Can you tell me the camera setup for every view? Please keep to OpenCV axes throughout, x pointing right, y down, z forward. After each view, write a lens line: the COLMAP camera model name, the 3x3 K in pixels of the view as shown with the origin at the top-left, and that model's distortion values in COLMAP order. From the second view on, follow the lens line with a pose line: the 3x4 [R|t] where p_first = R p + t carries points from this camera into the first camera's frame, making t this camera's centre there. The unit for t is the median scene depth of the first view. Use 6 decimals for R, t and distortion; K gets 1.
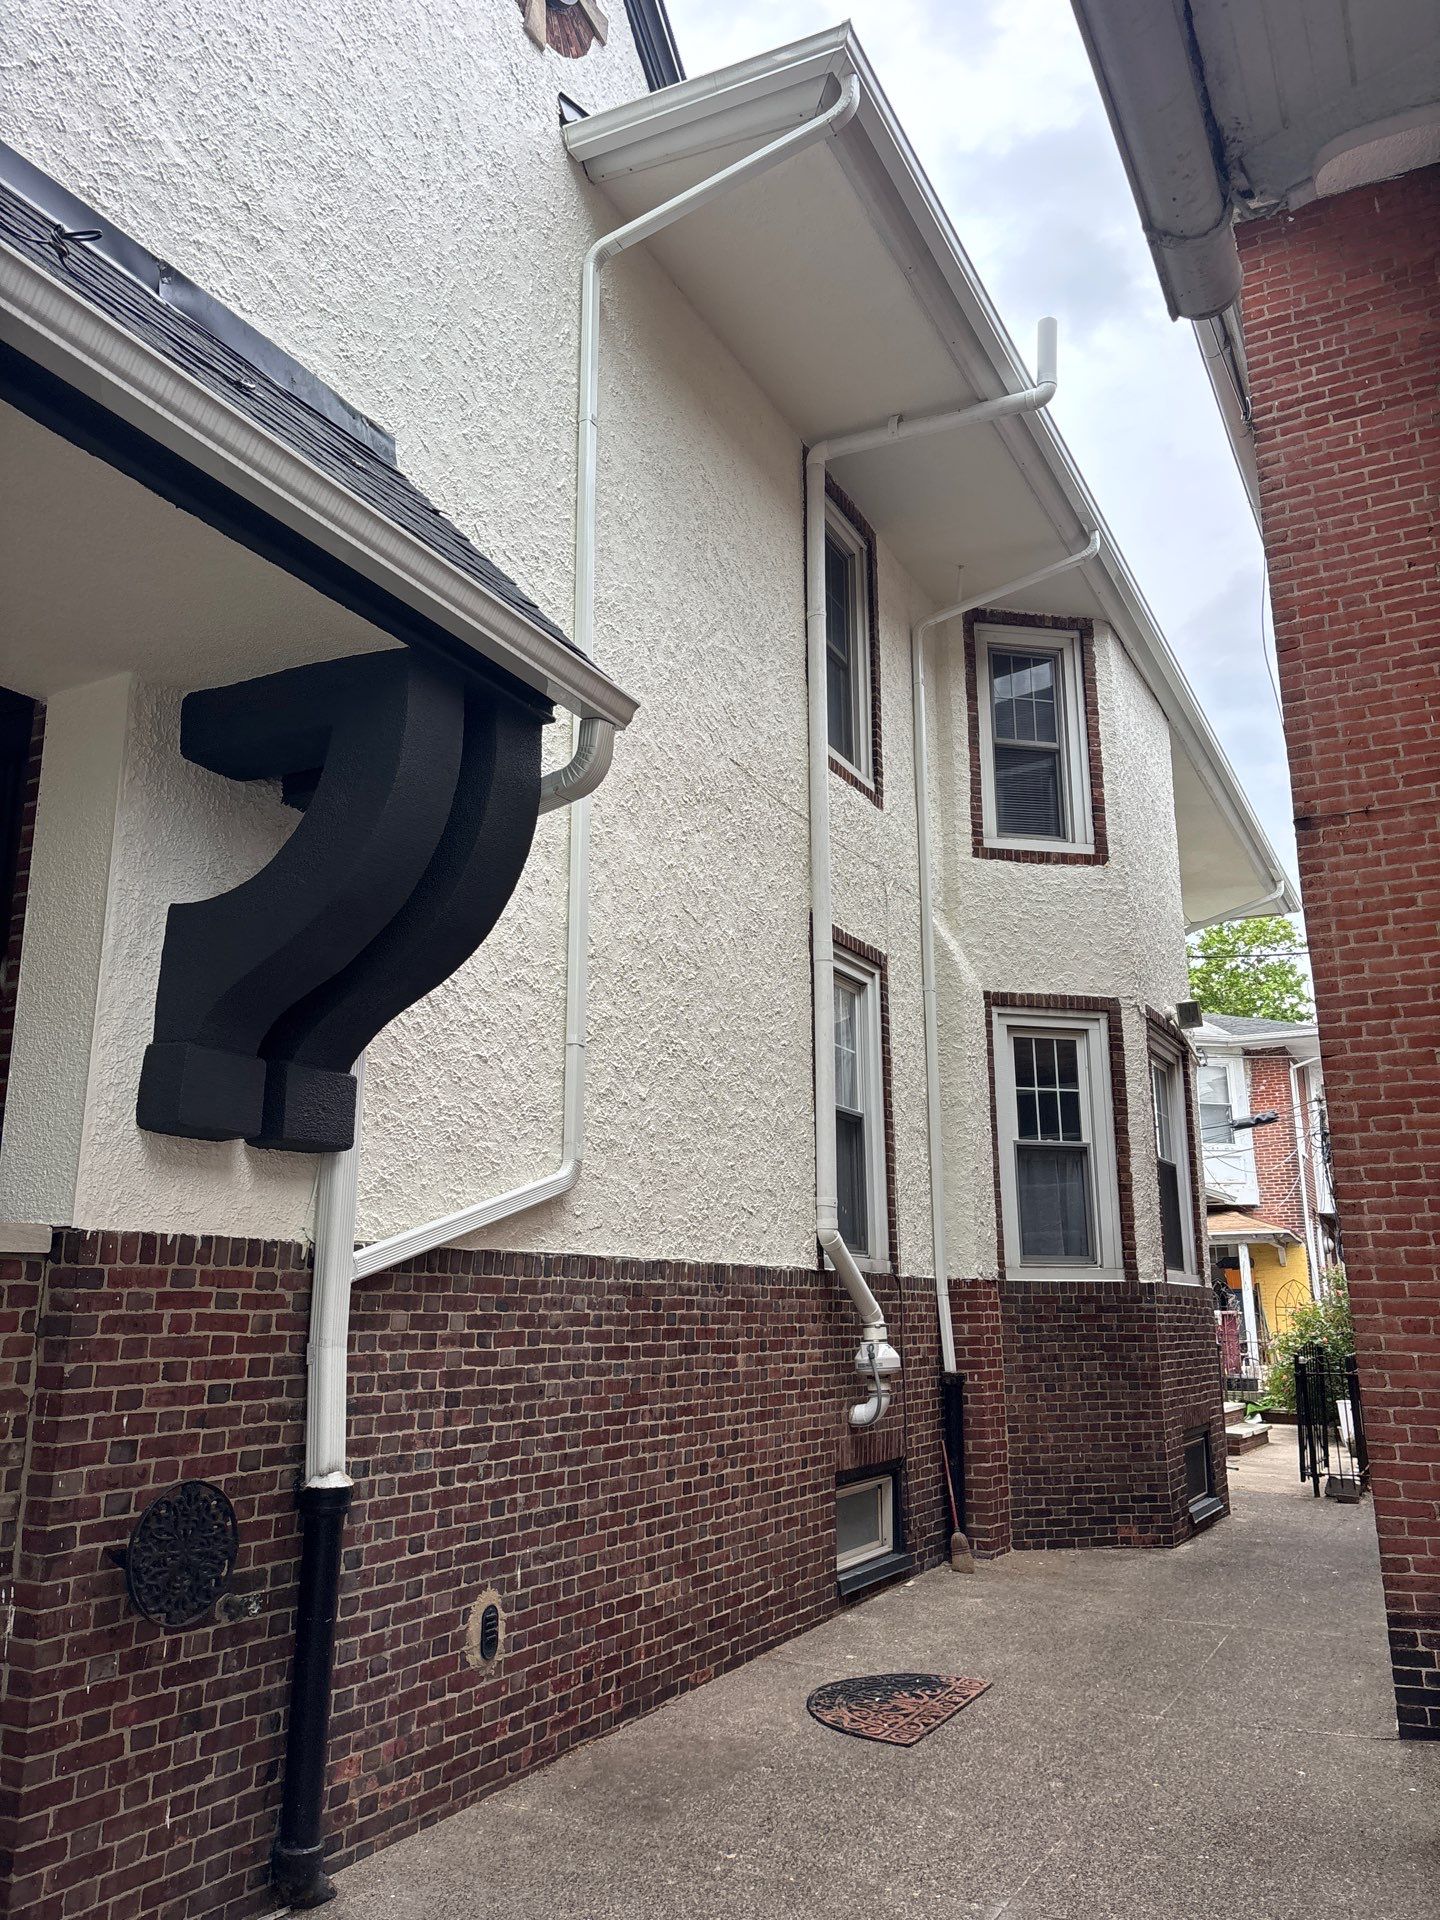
lens RADIAL K [[1455.6, 0, 719.8], [0, 1455.6, 964.4], [0, 0, 1]] dist [0.028381, -0.002140]
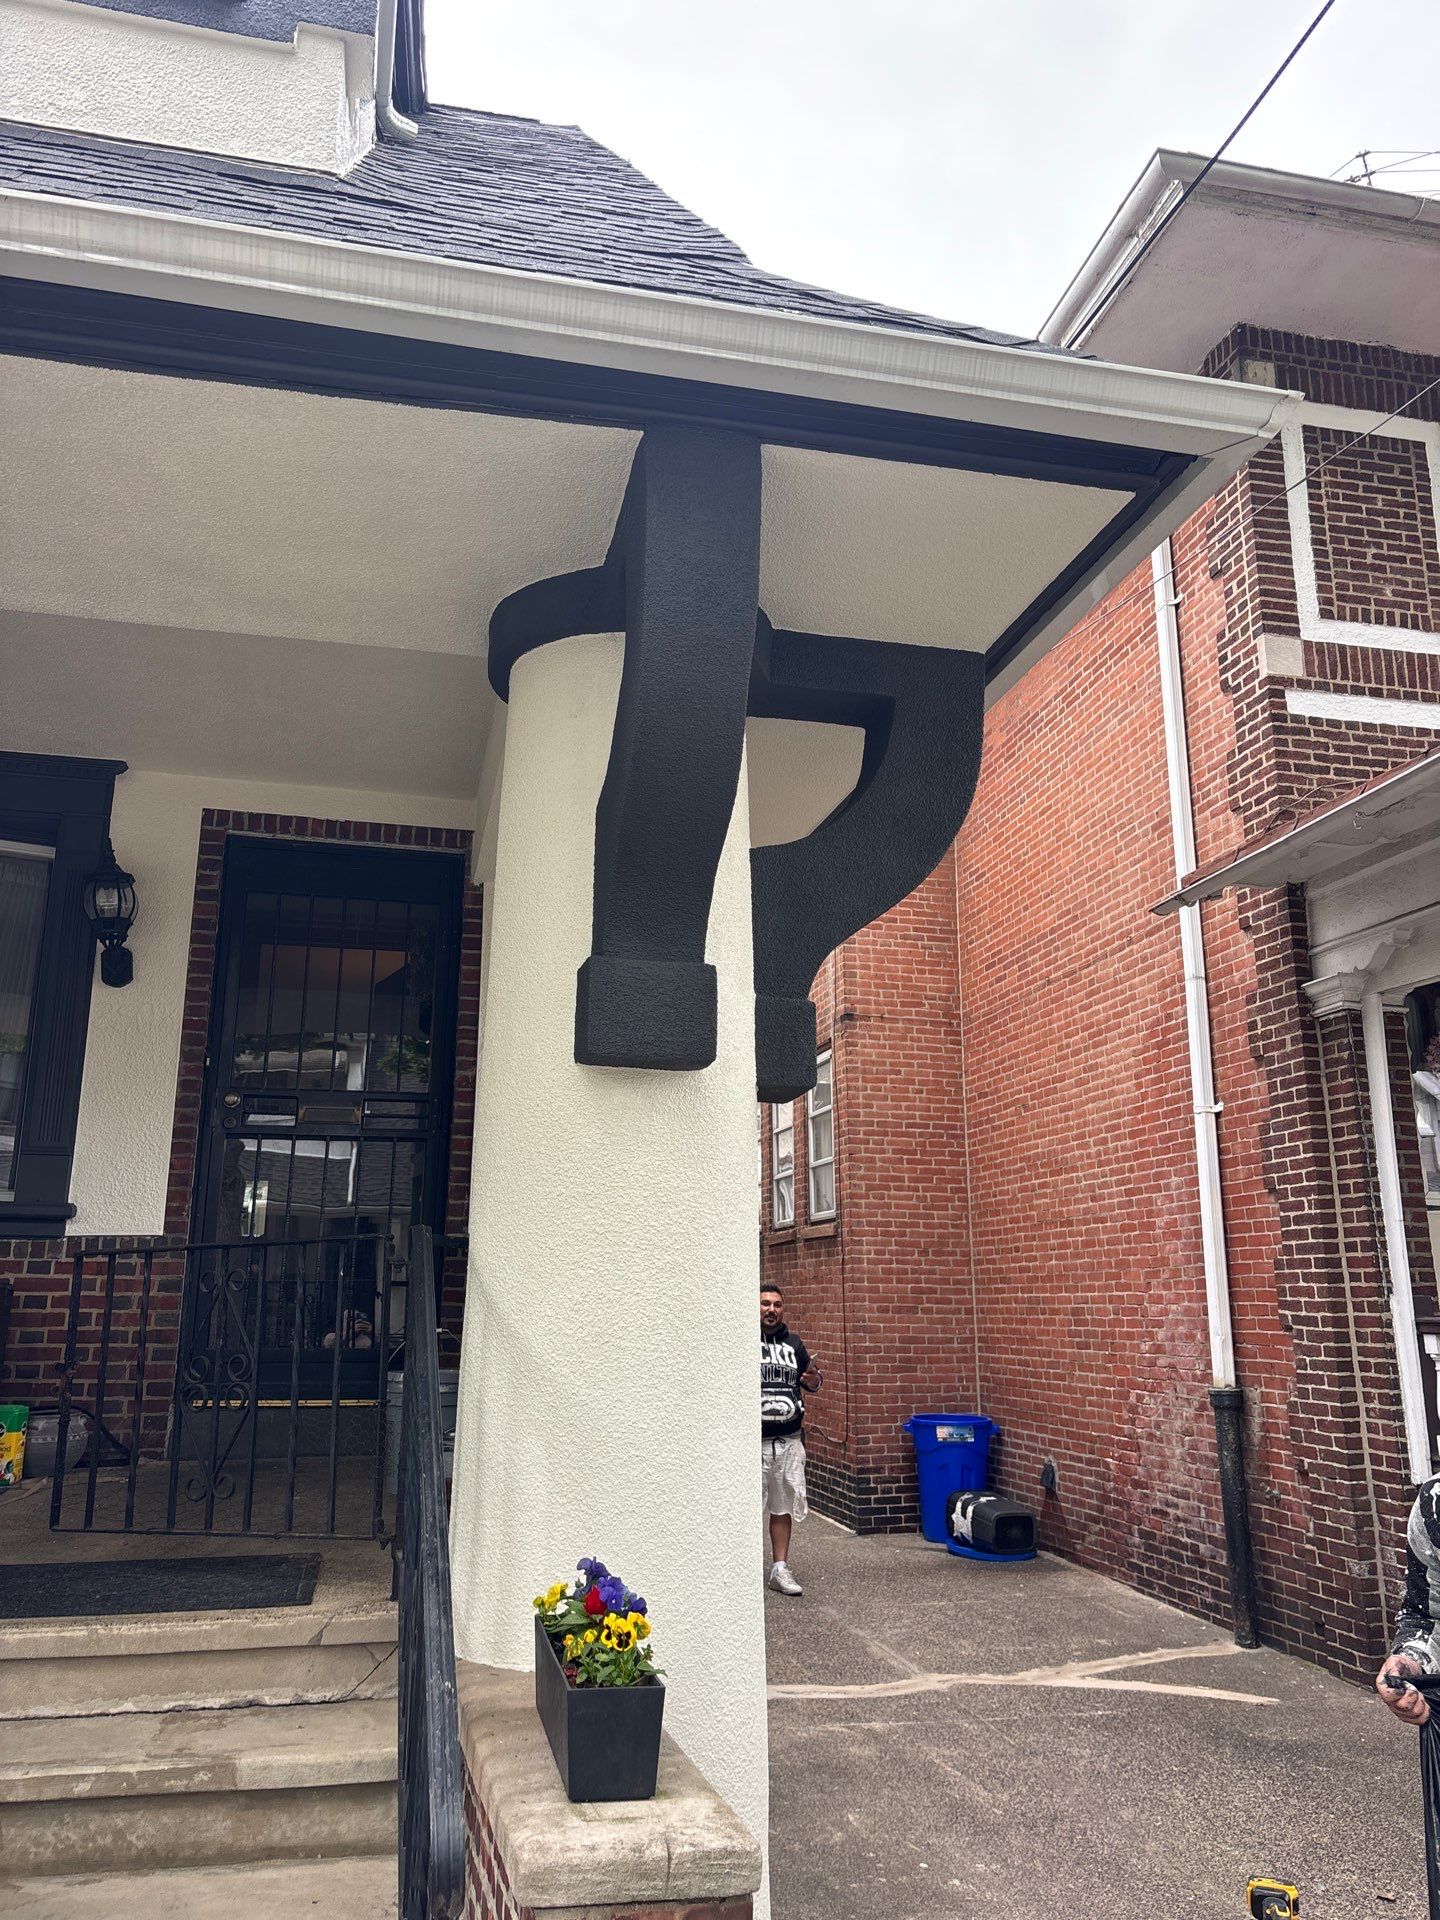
lens RADIAL K [[1446.0, 0, 709.6], [0, 1446.0, 956.0], [0, 0, 1]] dist [0.057039, -0.067096]
pose [[0.757402, 0.163653, 0.632107, -0.837090], [-0.161828, 0.984926, -0.061092, -0.037012], [-0.632577, -0.056021, 0.772469, -0.214056]]
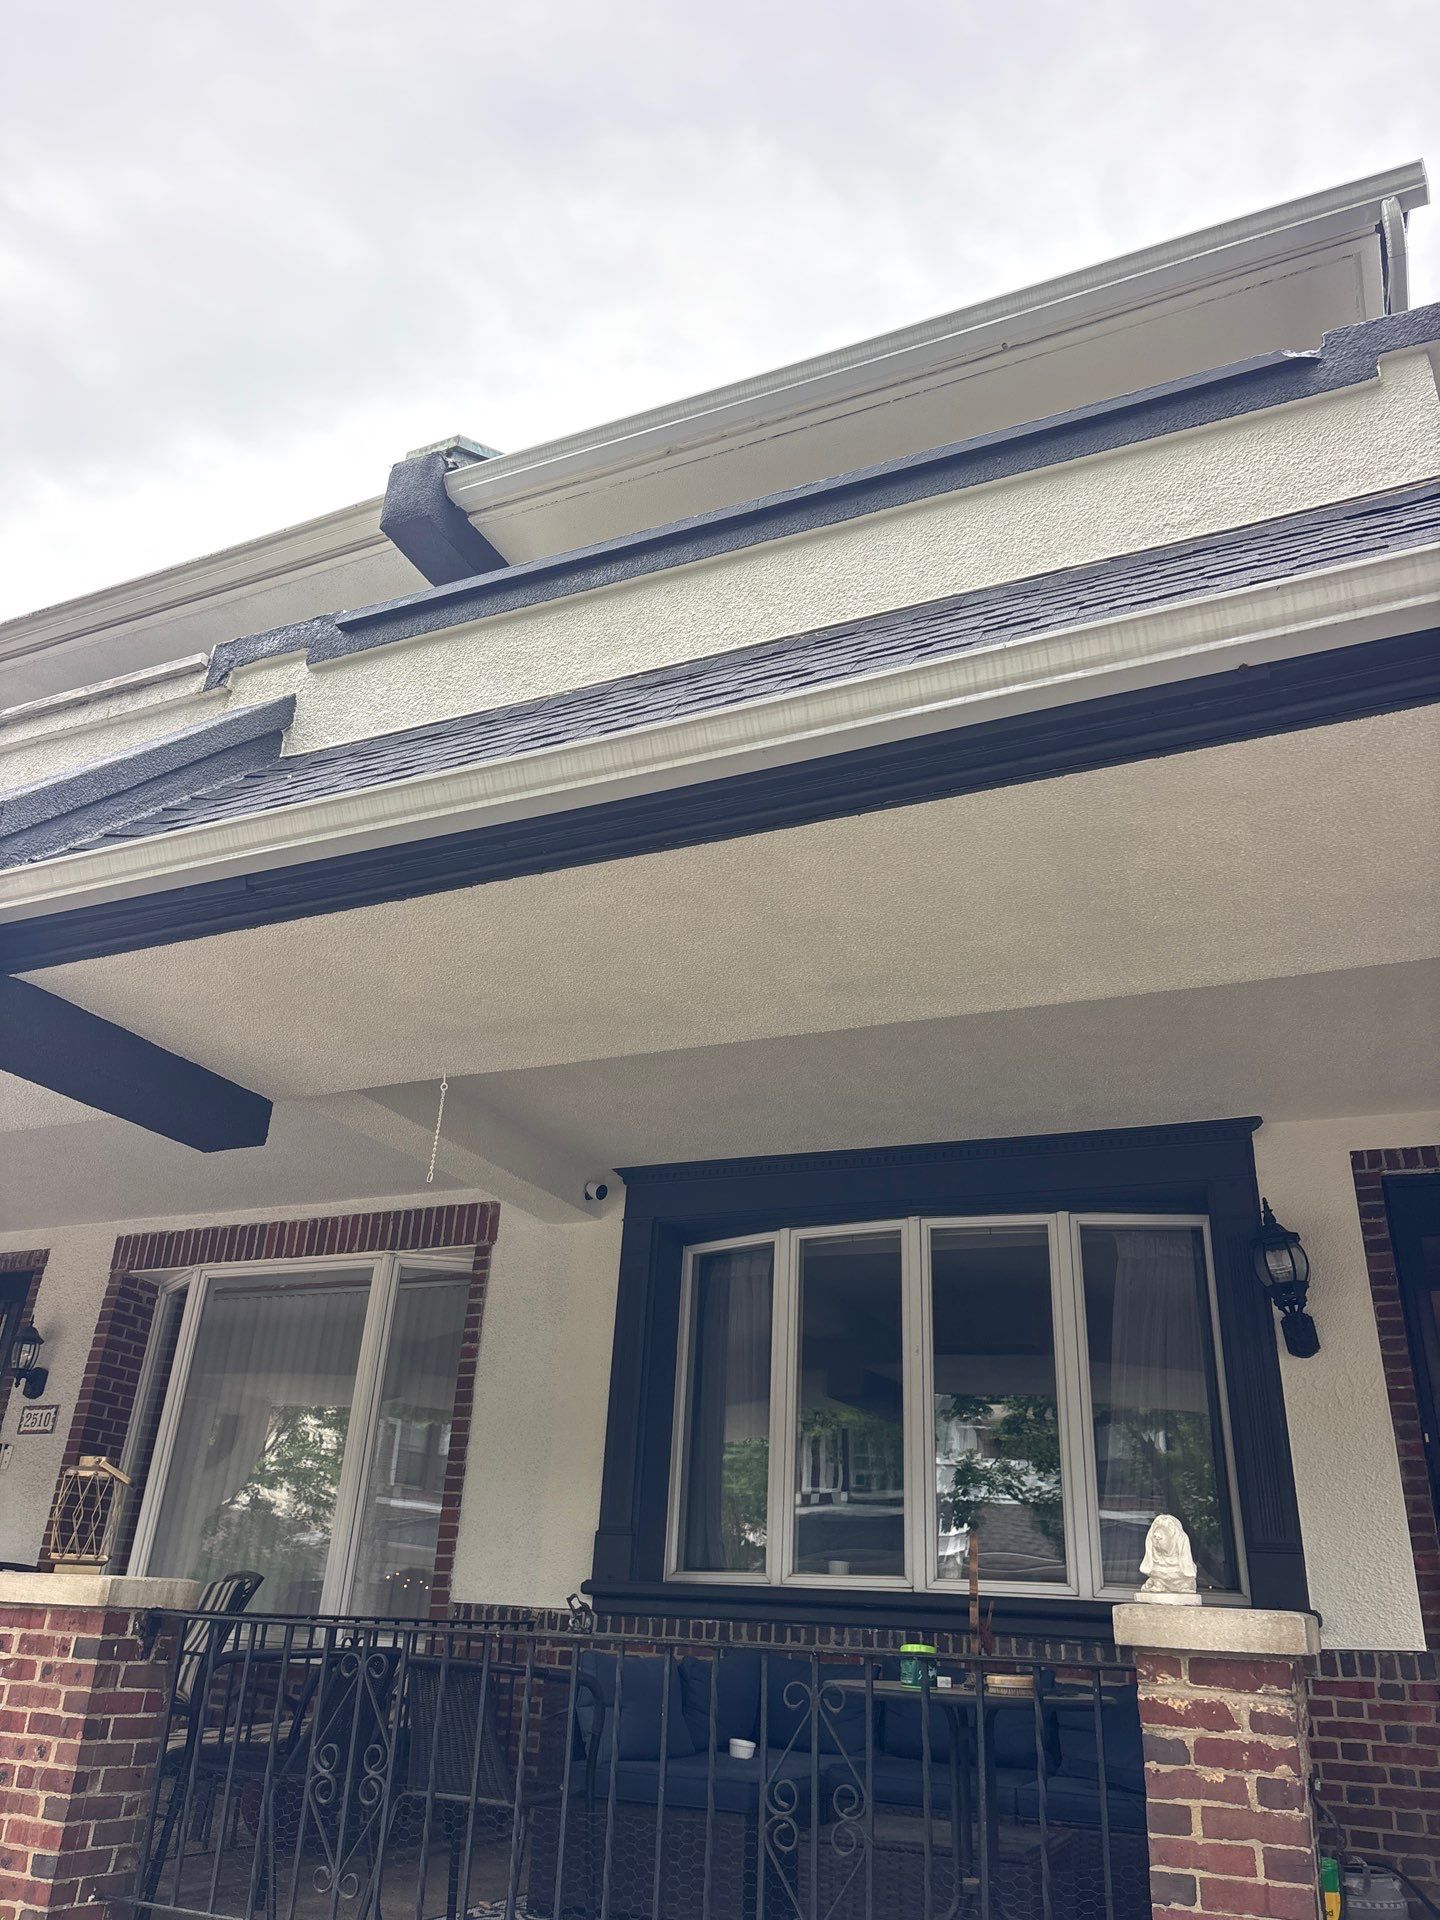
lens RADIAL K [[1446.0, 0, 709.6], [0, 1446.0, 956.0], [0, 0, 1]] dist [0.057039, -0.067096]
pose [[0.996658, 0.077349, 0.026264, -0.930168], [-0.070016, 0.974521, -0.213089, -0.035788], [-0.042077, 0.210538, 0.976680, -0.137728]]
